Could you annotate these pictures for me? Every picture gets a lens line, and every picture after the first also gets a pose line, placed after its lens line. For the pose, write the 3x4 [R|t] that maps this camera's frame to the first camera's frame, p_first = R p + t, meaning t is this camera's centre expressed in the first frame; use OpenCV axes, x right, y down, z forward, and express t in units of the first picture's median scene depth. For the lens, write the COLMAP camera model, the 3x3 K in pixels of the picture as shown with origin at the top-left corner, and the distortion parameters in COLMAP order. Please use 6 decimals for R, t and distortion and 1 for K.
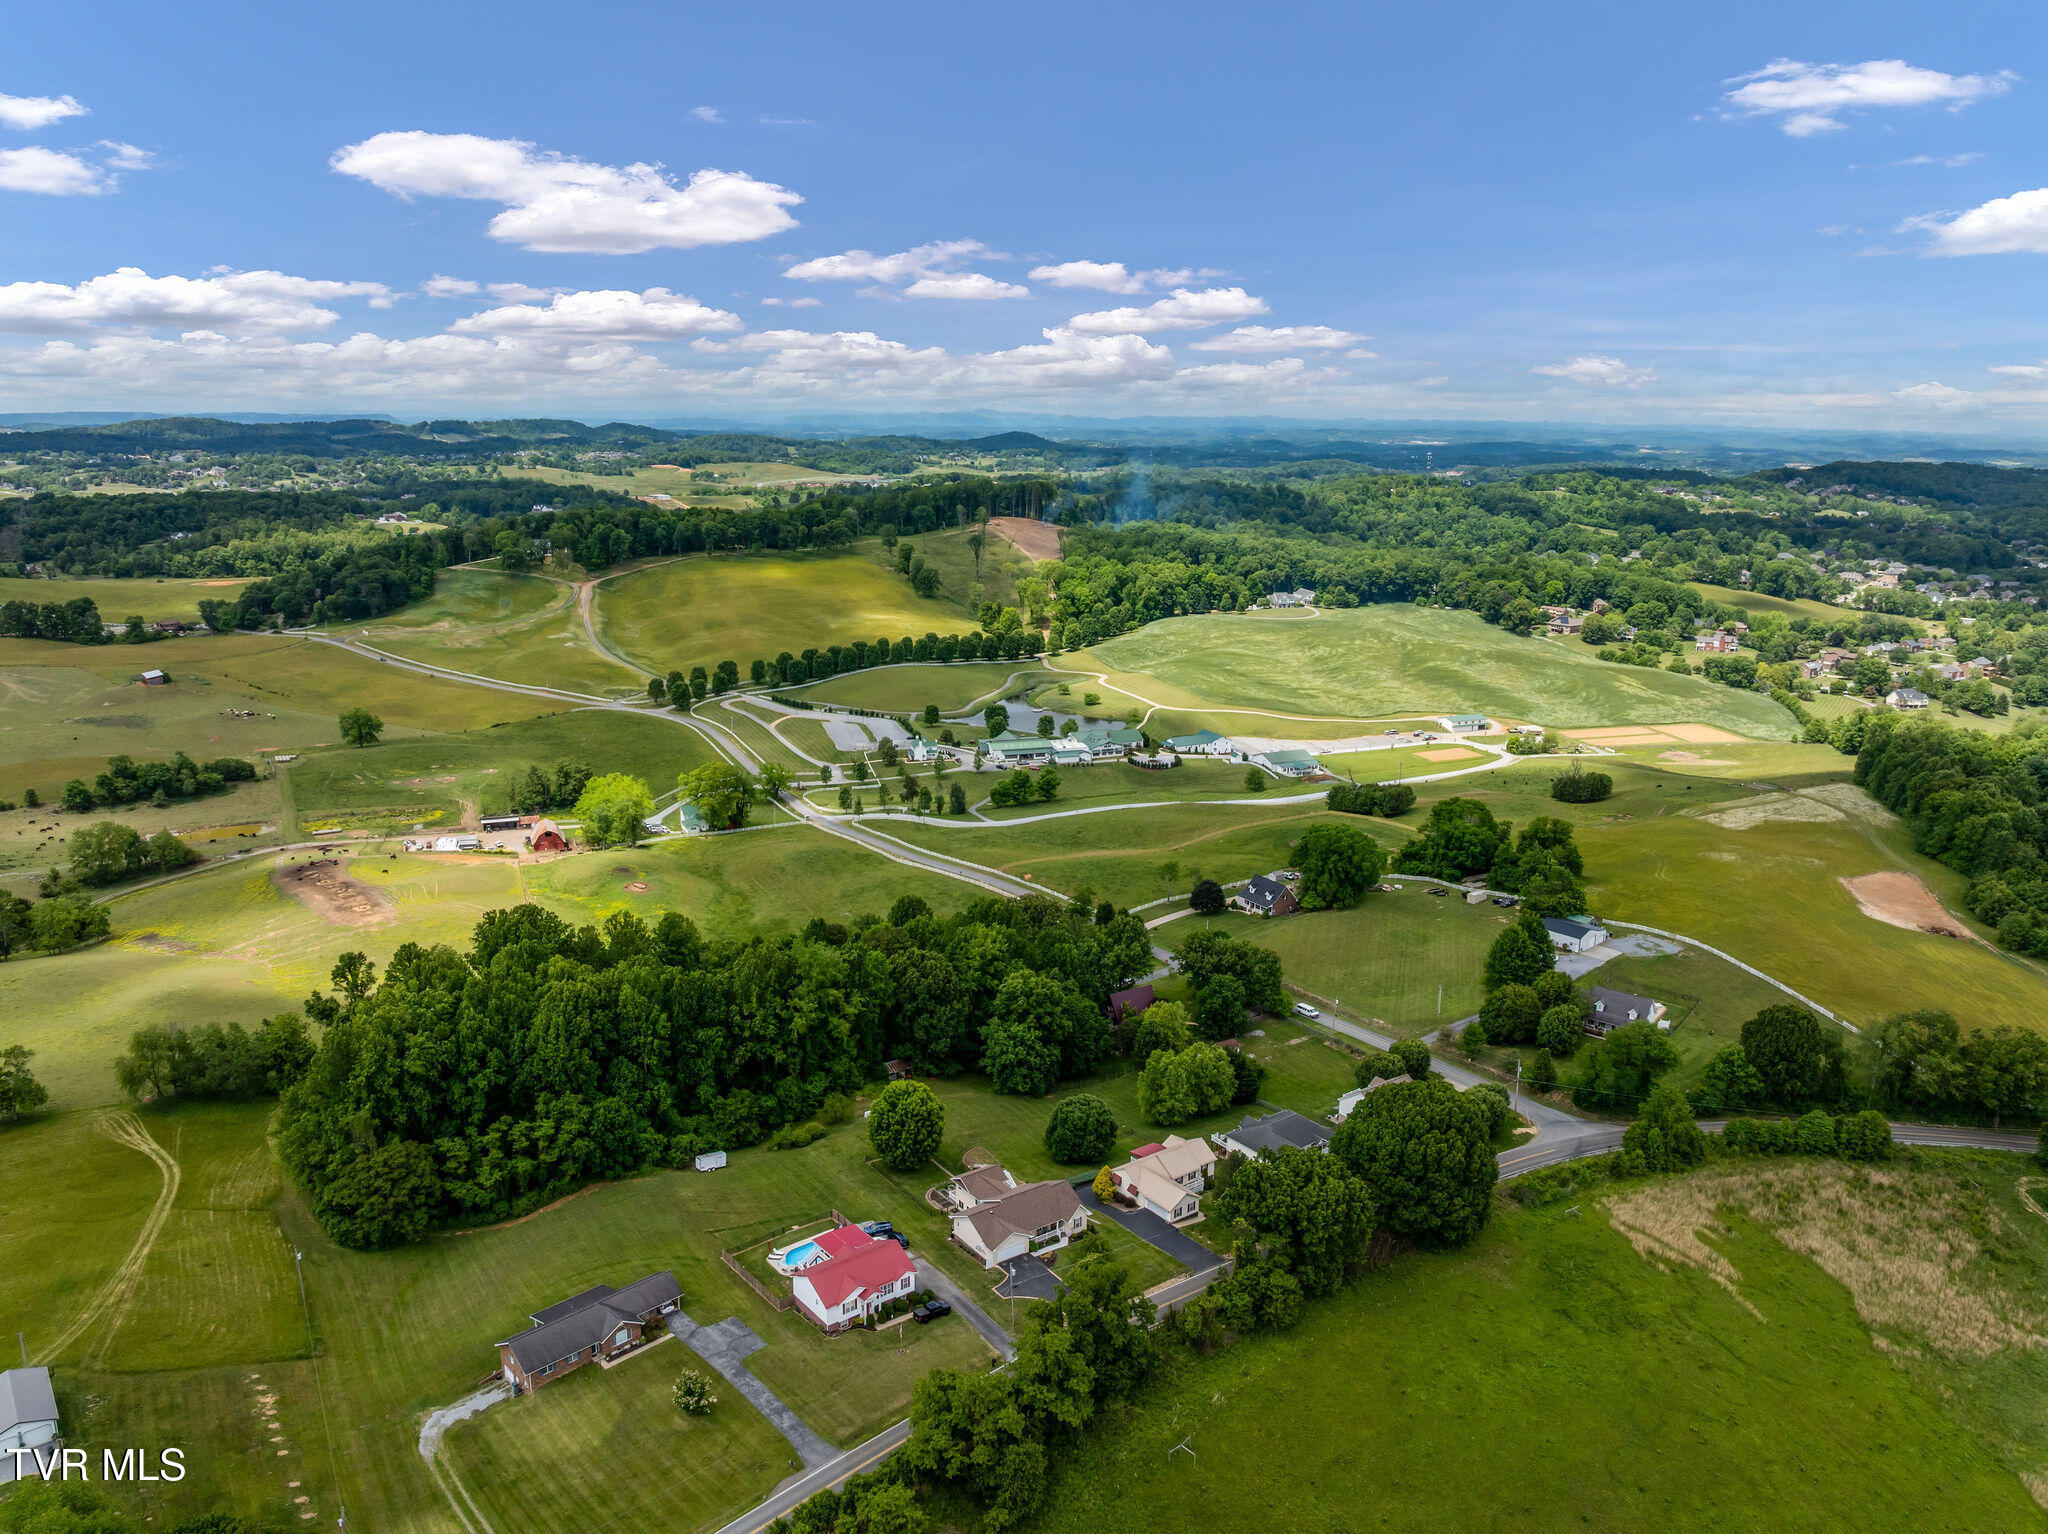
lens RADIAL K [[1585.3, 0, 1072.1], [0, 1585.3, 762.7], [0, 0, 1]] dist [-0.038762, -0.010618]
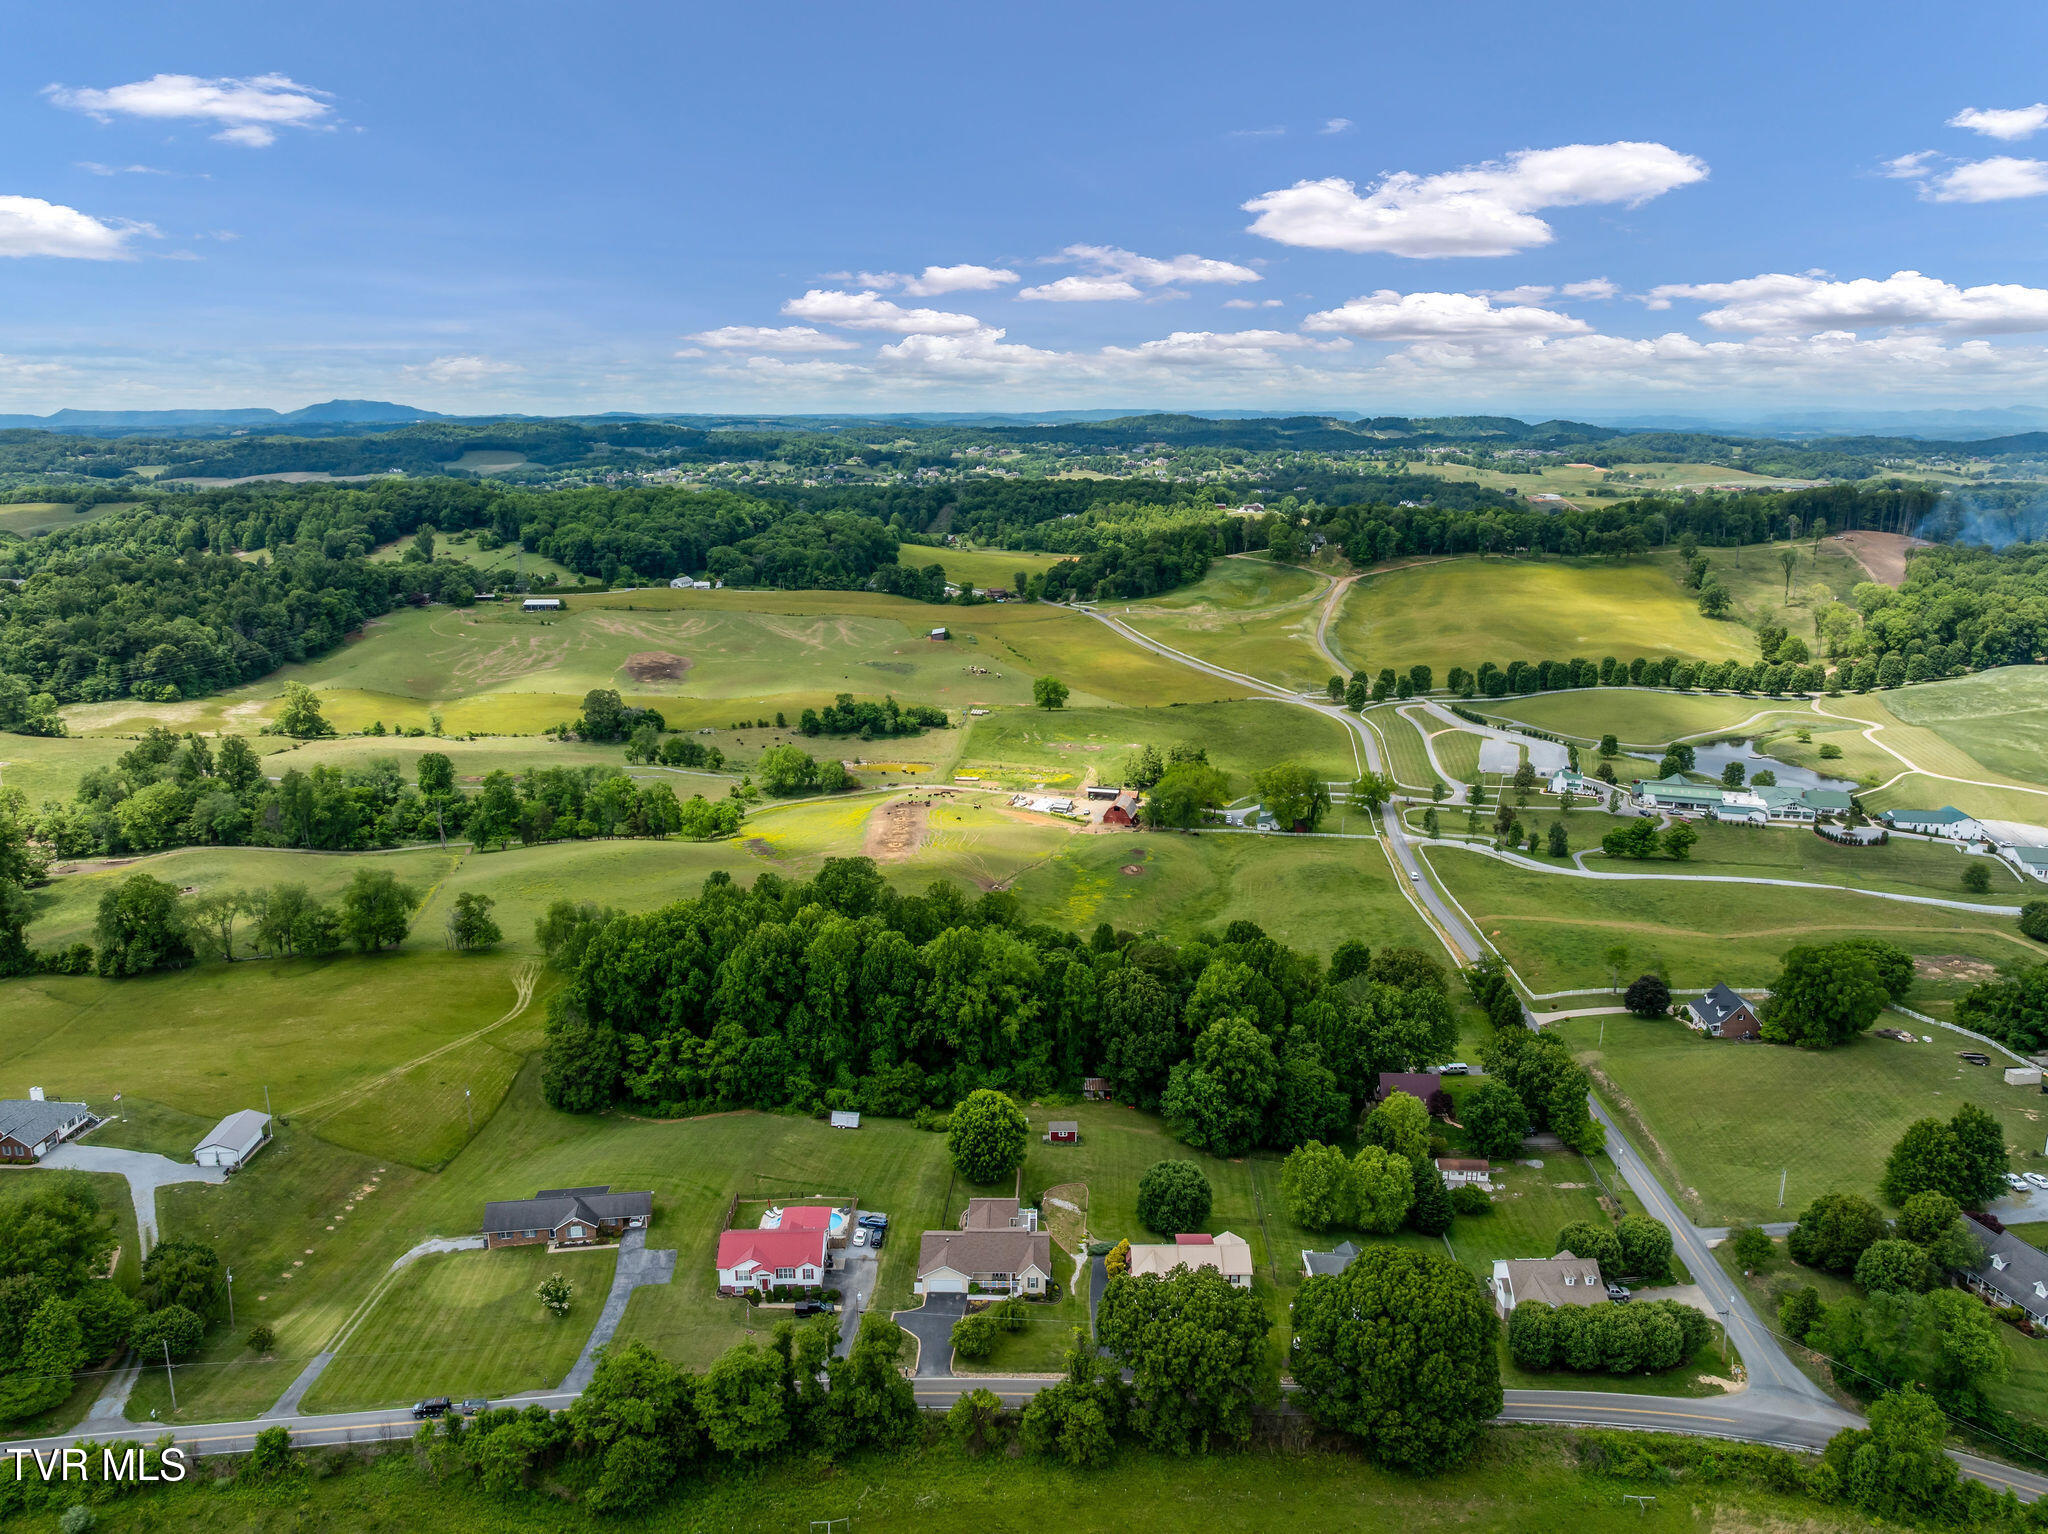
lens RADIAL K [[1585.3, 0, 1072.1], [0, 1585.3, 762.7], [0, 0, 1]] dist [-0.038762, -0.010618]
pose [[0.771551, 0.126586, -0.623446, 0.237816], [-0.125939, 0.991001, 0.045358, -0.023407], [0.623577, 0.043520, 0.780550, 0.119349]]
